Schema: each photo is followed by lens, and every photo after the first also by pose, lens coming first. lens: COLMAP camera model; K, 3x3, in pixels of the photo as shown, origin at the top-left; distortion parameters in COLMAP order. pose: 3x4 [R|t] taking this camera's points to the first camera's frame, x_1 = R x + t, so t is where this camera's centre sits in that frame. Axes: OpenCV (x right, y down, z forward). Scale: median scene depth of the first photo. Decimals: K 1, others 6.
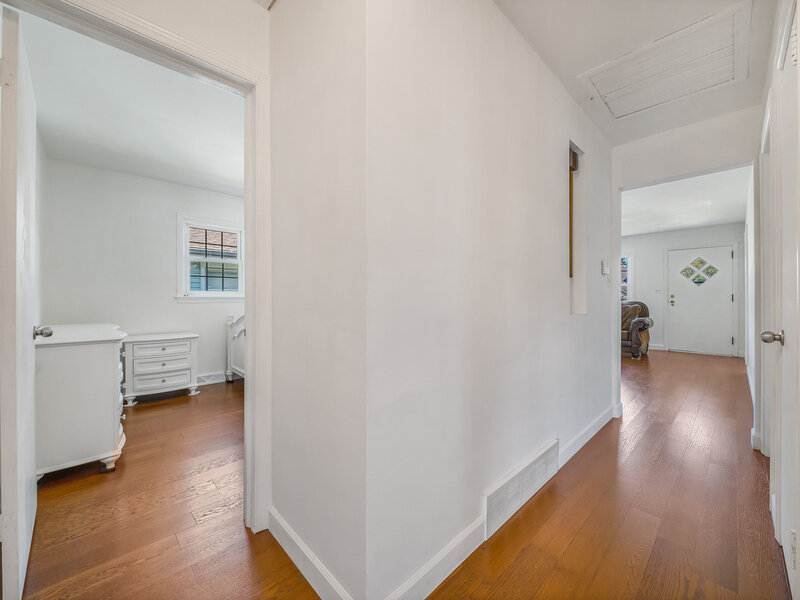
lens RADIAL K [[320.5, 0, 404.9], [0, 320.5, 299.8], [0, 0, 1]] dist [0.003331, -0.002760]
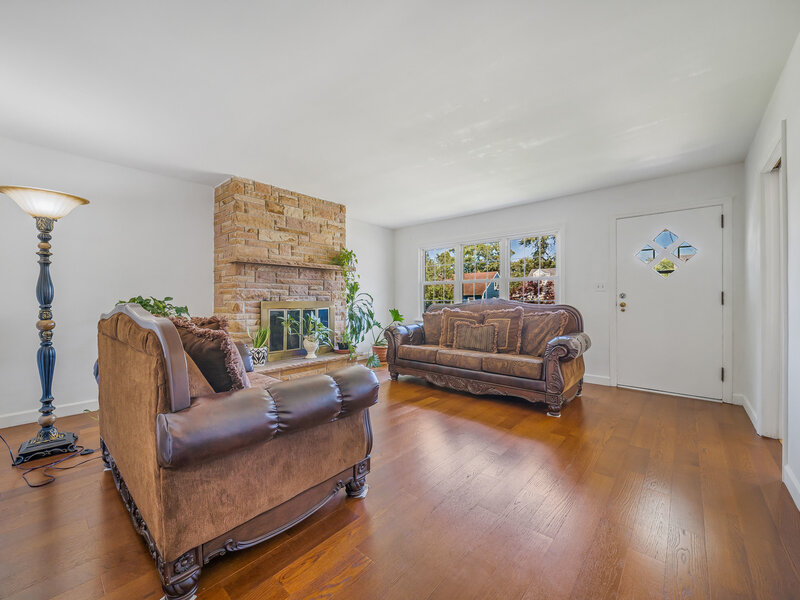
lens RADIAL K [[320.5, 0, 401.1], [0, 320.5, 299.6], [0, 0, 1]] dist [0.003331, -0.002760]
pose [[0.997375, -0.002076, 0.072381, 0.391069], [0.002617, 0.999969, -0.007372, -0.000592], [-0.072364, 0.007542, 0.997350, 0.448882]]
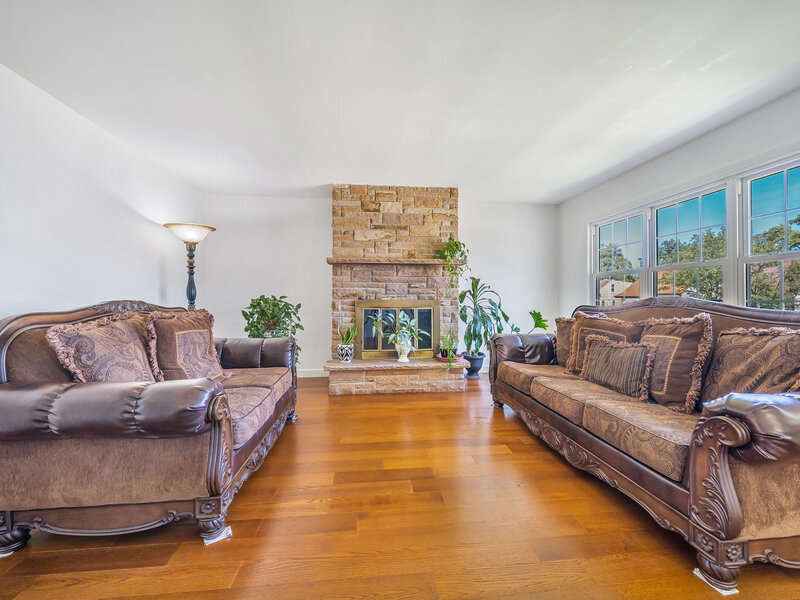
lens RADIAL K [[320.5, 0, 396.7], [0, 320.5, 296.5], [0, 0, 1]] dist [0.003331, -0.002760]
pose [[0.782035, -0.003356, -0.623226, 0.602397], [-0.005667, 0.999906, -0.012496, -0.001575], [0.623209, 0.013304, 0.781942, 0.619891]]
